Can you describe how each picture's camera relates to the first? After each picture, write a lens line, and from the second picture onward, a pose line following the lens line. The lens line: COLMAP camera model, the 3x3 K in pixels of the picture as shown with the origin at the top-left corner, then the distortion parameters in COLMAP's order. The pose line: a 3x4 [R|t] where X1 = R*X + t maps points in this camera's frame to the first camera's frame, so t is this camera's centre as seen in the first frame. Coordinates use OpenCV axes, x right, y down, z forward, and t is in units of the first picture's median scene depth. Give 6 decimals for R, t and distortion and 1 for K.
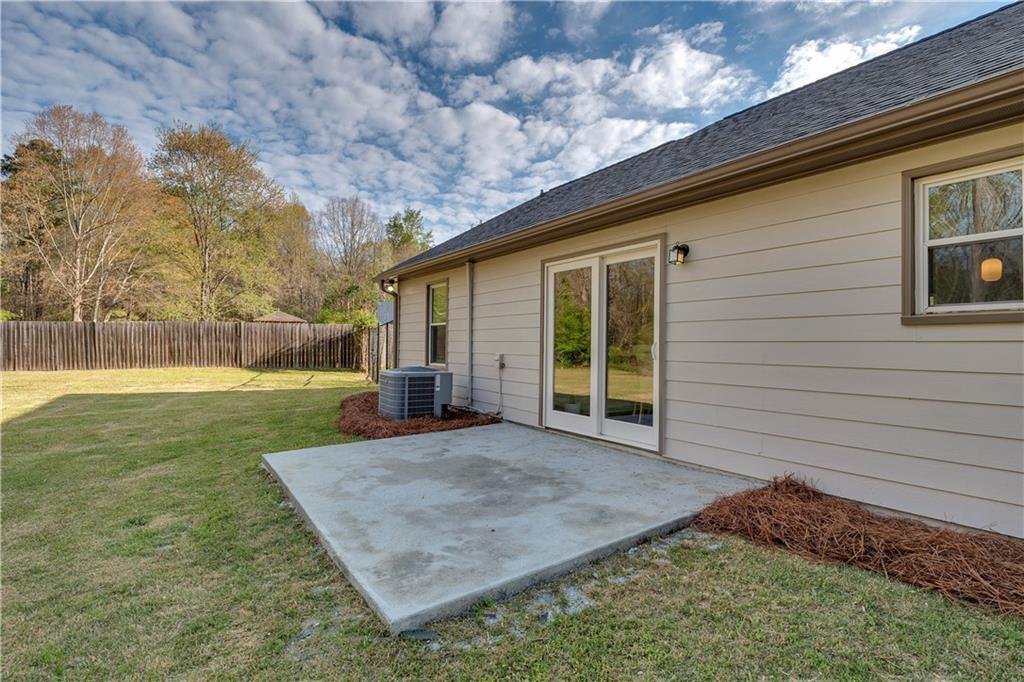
lens RADIAL K [[508.9, 0, 513.7], [0, 508.9, 340.9], [0, 0, 1]] dist [-0.000416, -0.000380]
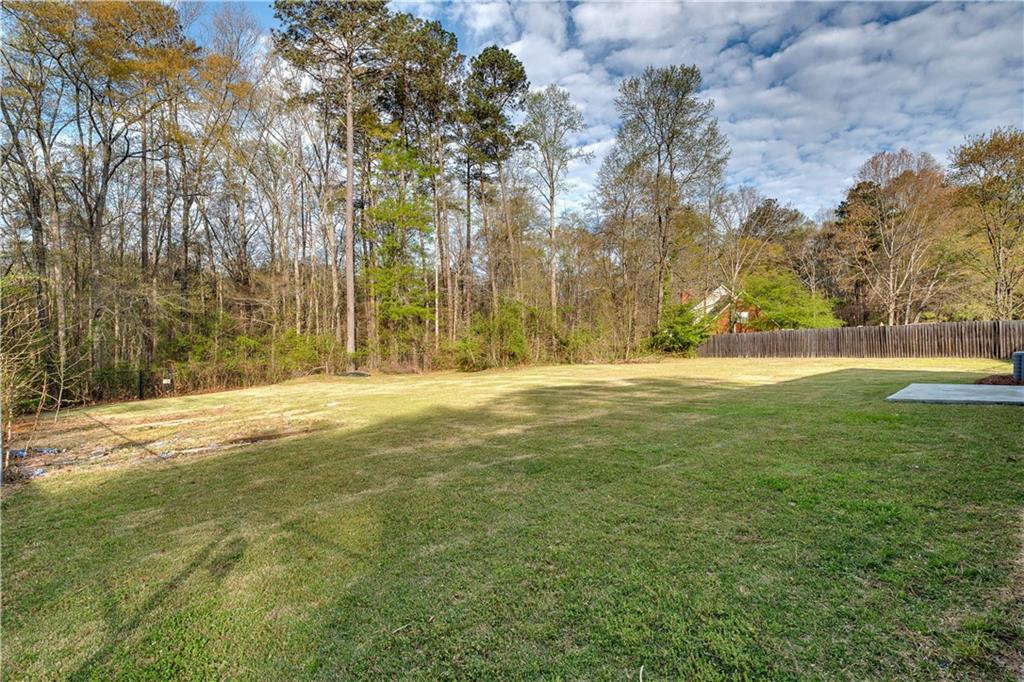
lens RADIAL K [[508.9, 0, 513.1], [0, 508.9, 340.0], [0, 0, 1]] dist [-0.000416, -0.000380]
pose [[0.202786, -0.016462, -0.979085, 0.151821], [0.016136, 0.999779, -0.013468, 0.001873], [0.979090, -0.013067, 0.203006, -0.139156]]
